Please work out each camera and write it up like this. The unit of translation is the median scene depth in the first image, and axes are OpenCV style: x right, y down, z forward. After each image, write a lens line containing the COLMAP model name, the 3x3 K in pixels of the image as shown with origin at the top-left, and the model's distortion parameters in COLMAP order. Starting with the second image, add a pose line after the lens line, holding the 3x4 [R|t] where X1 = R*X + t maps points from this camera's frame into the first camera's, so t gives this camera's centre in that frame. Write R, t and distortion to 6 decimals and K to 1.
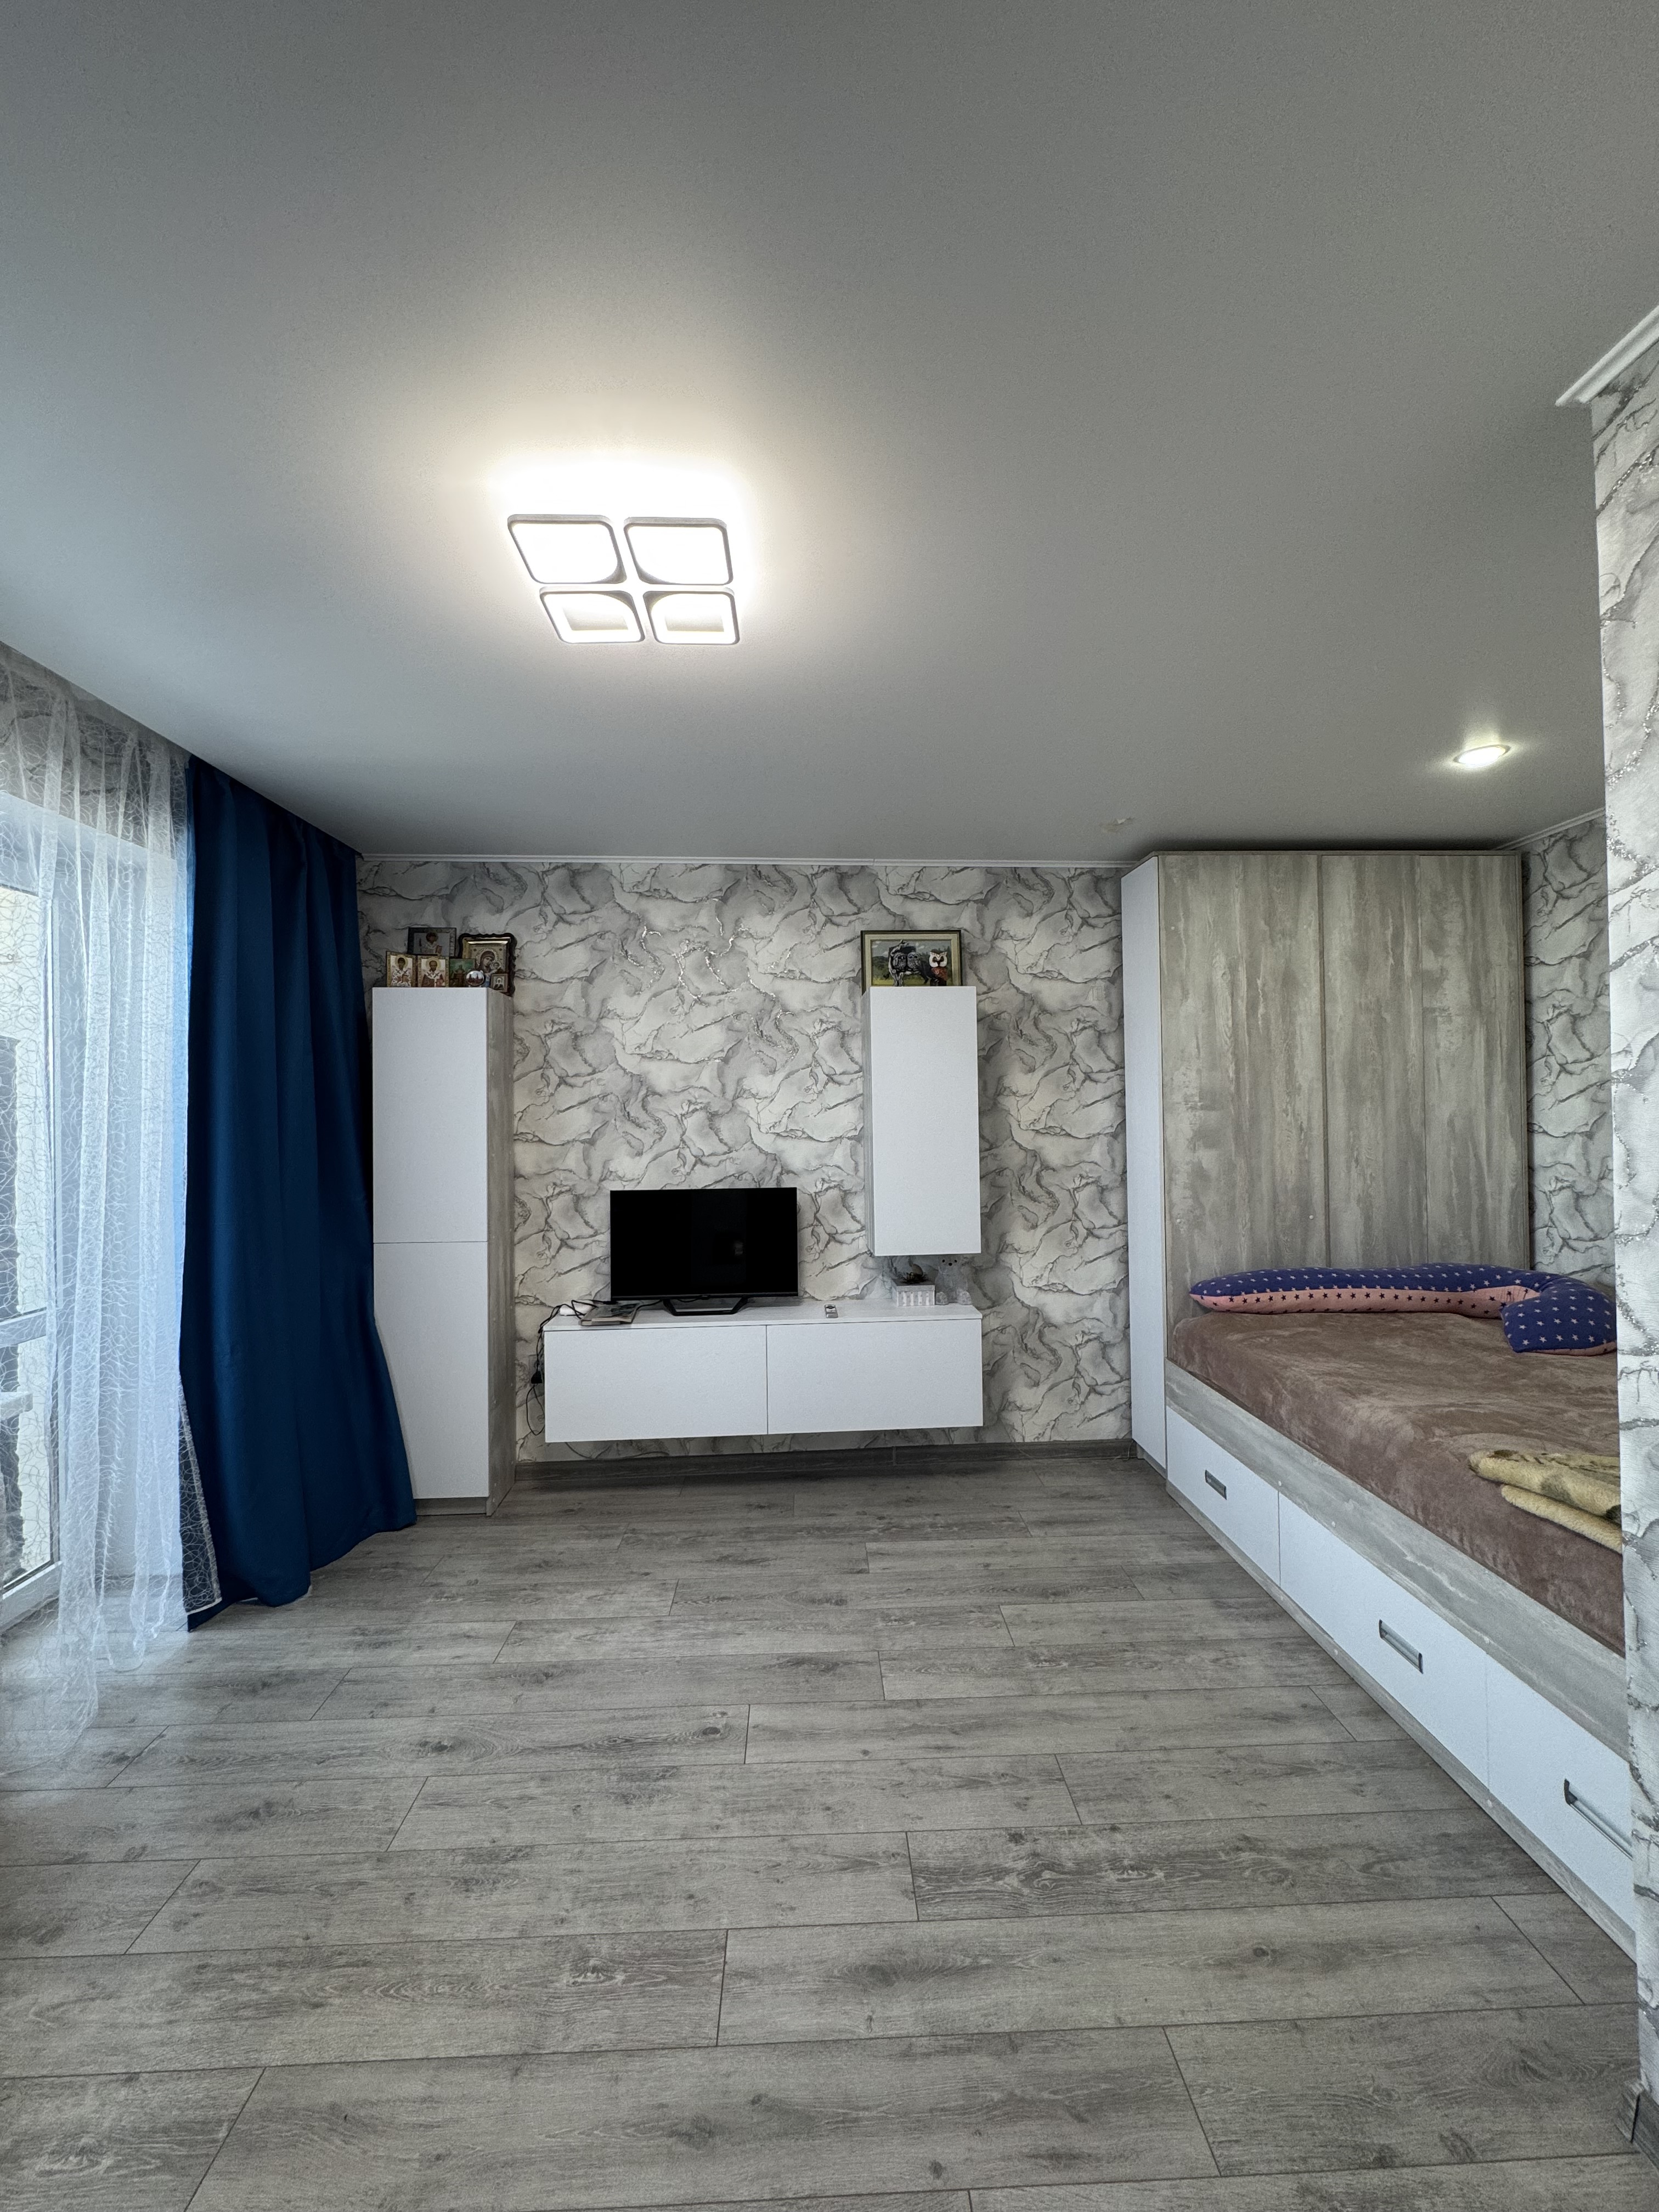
lens RADIAL K [[881.2, 0, 830.8], [0, 881.2, 1104.2], [0, 0, 1]] dist [-0.002697, 0.000497]
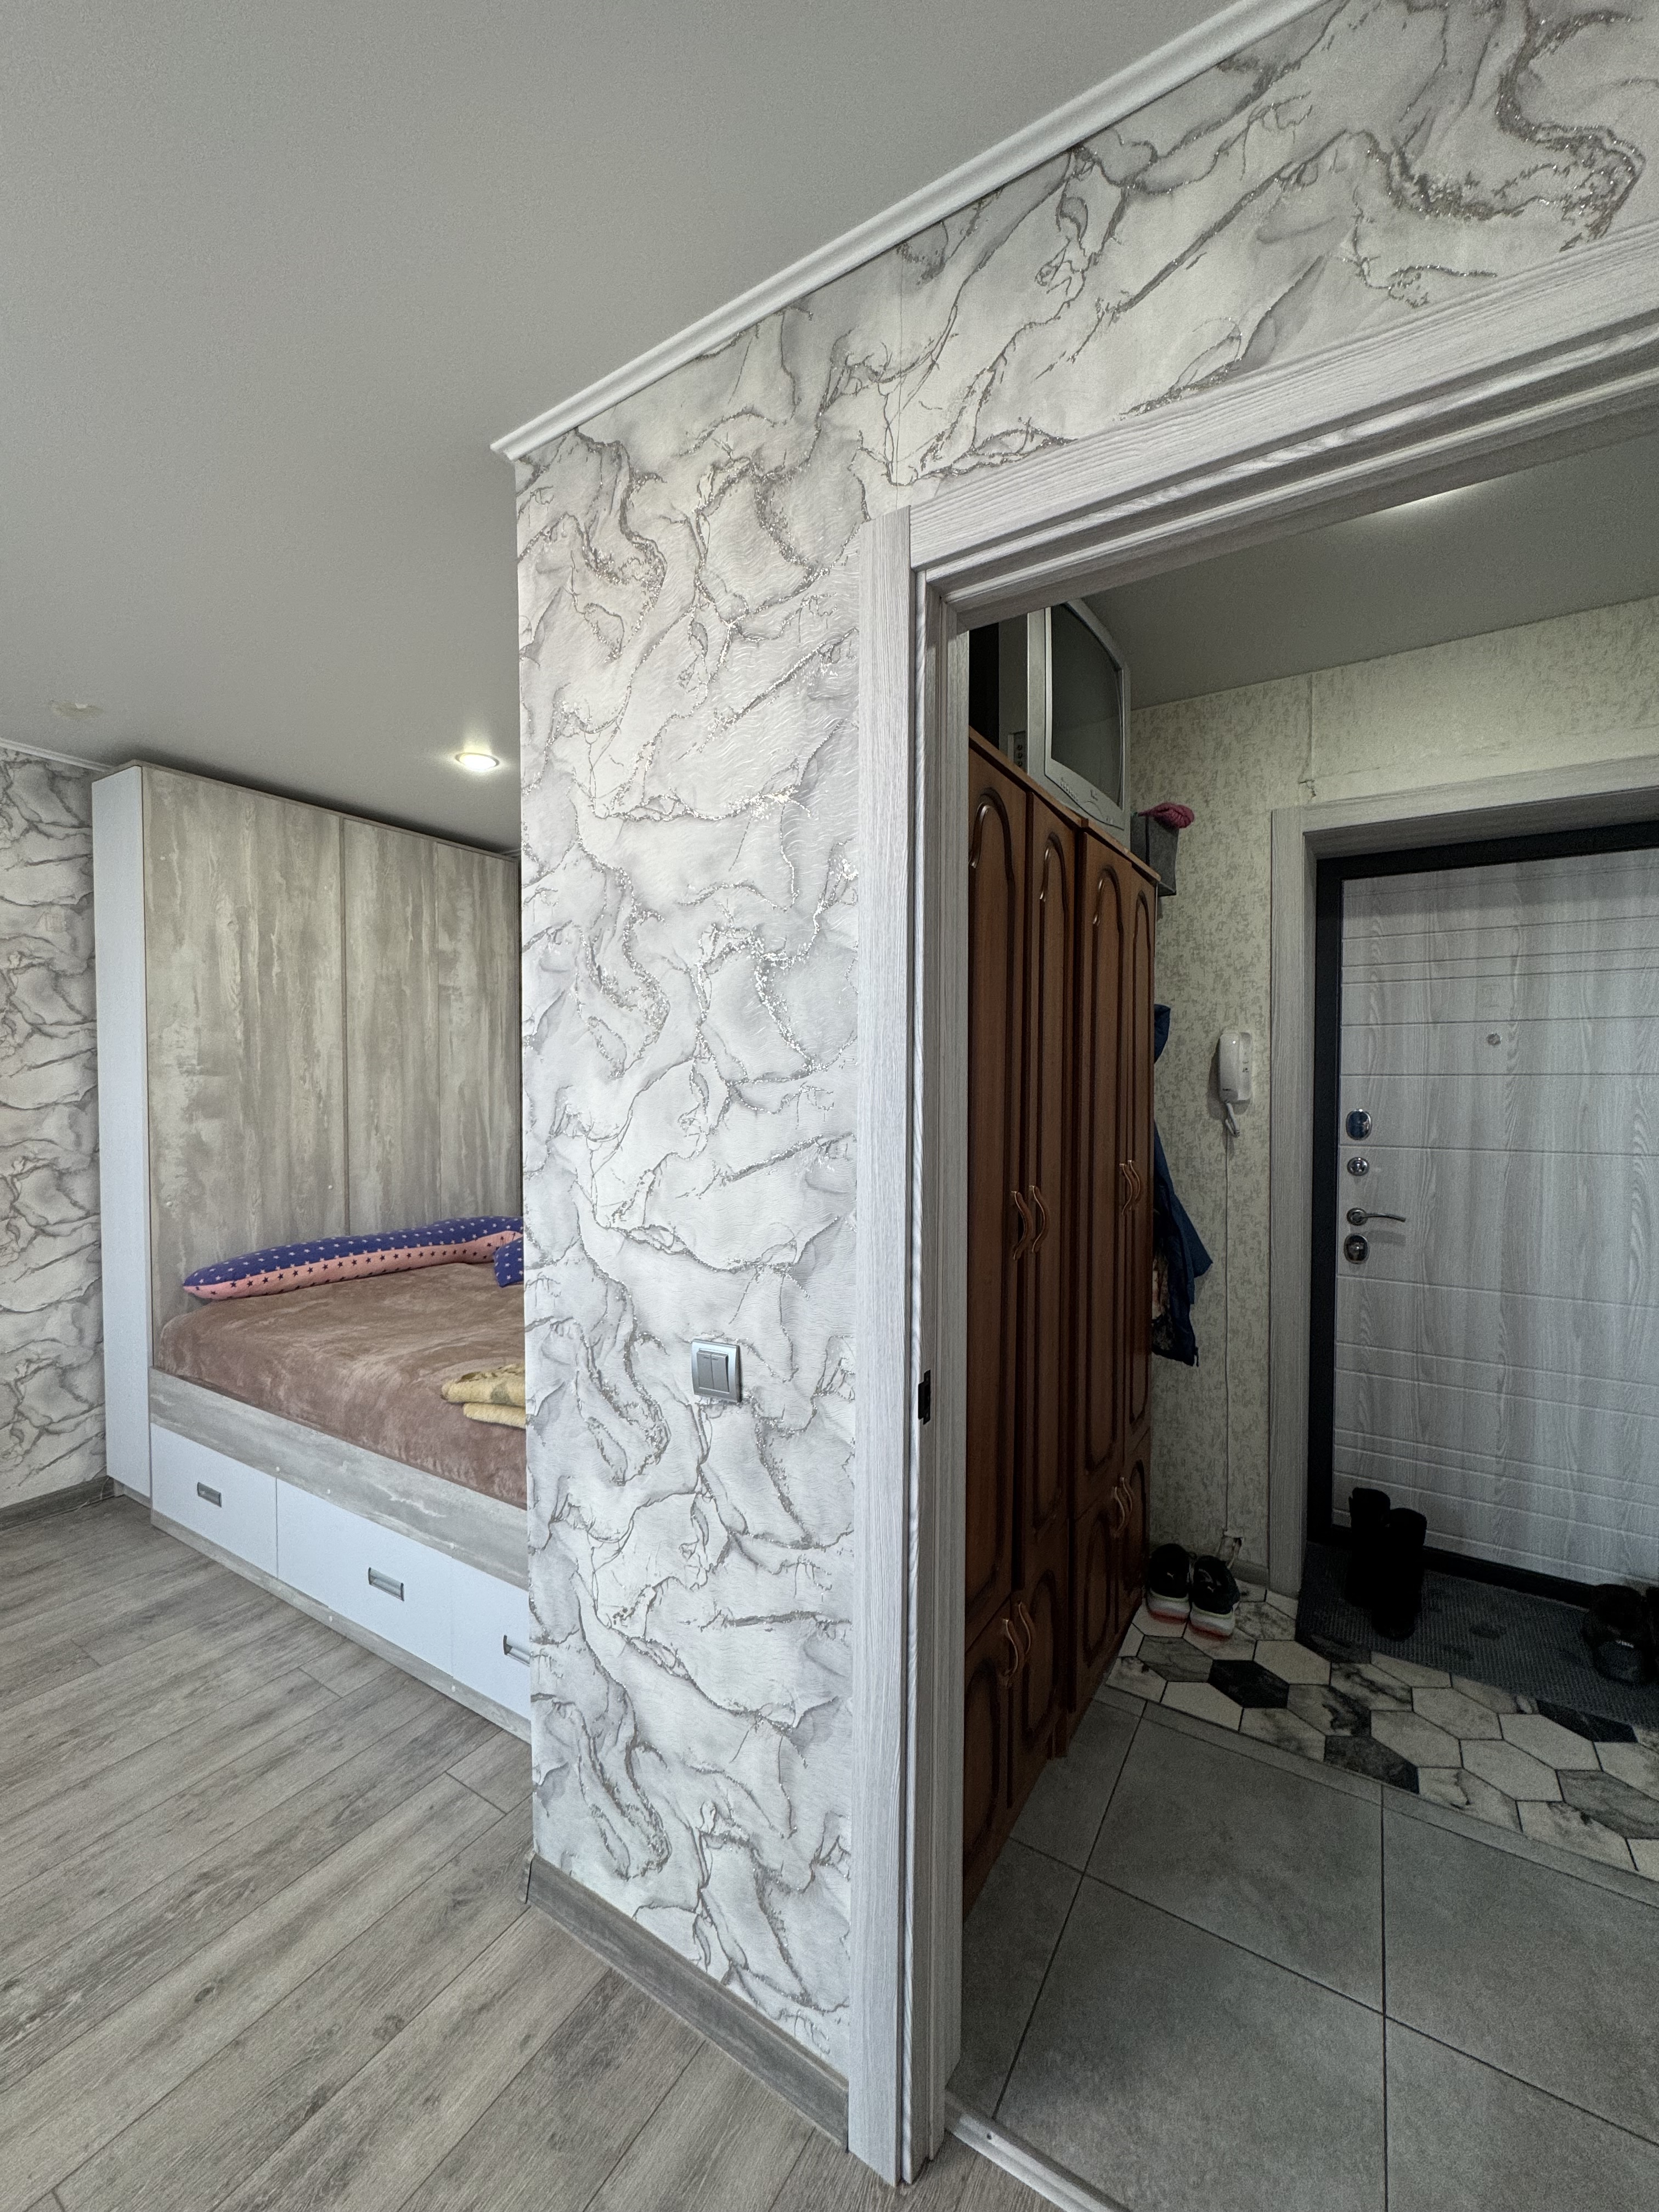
lens RADIAL K [[881.2, 0, 832.8], [0, 881.2, 1104.2], [0, 0, 1]] dist [-0.002697, 0.000497]
pose [[0.560205, -0.004497, 0.828342, 0.048389], [-0.016985, 0.999713, 0.016914, 0.010286], [-0.828180, -0.023545, 0.559967, -0.009721]]
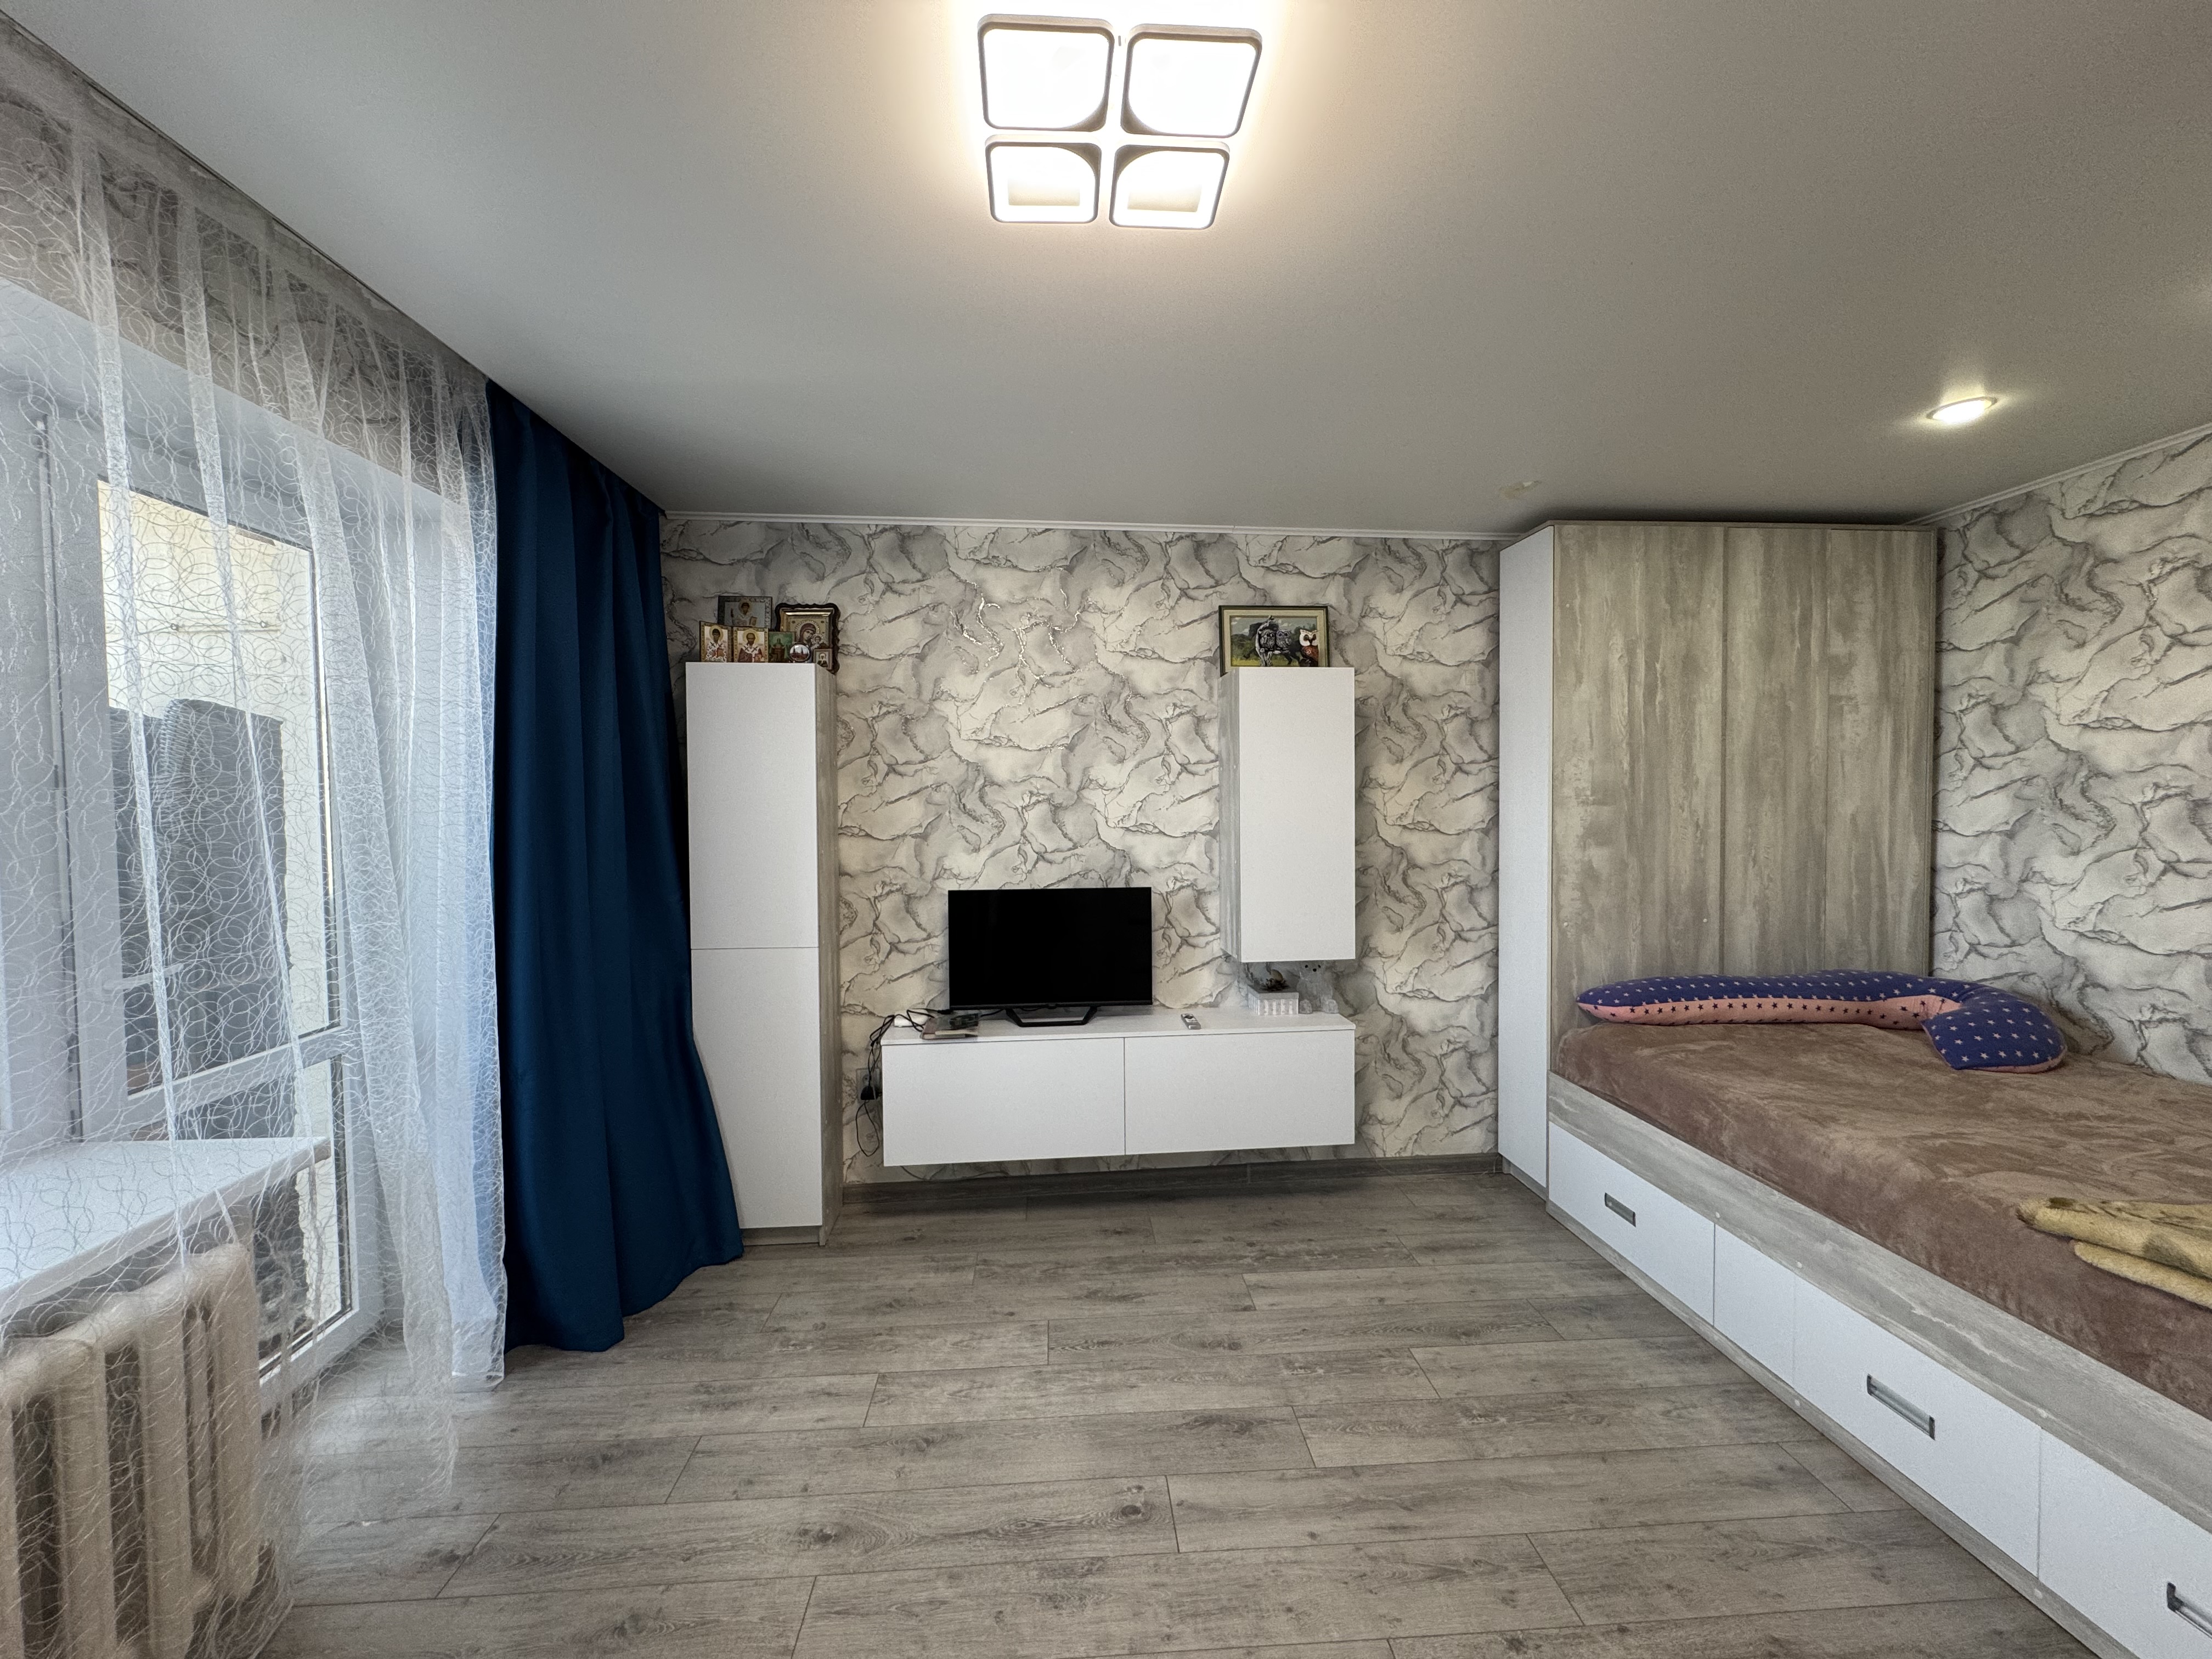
lens RADIAL K [[881.2, 0, 1103.9], [0, 881.2, 827.9], [0, 0, 1]] dist [-0.002697, 0.000497]
pose [[0.999583, 0.004336, 0.028550, -0.118563], [-0.005446, 0.999228, 0.038919, -0.002585], [-0.028359, -0.039058, 0.998834, 0.092121]]
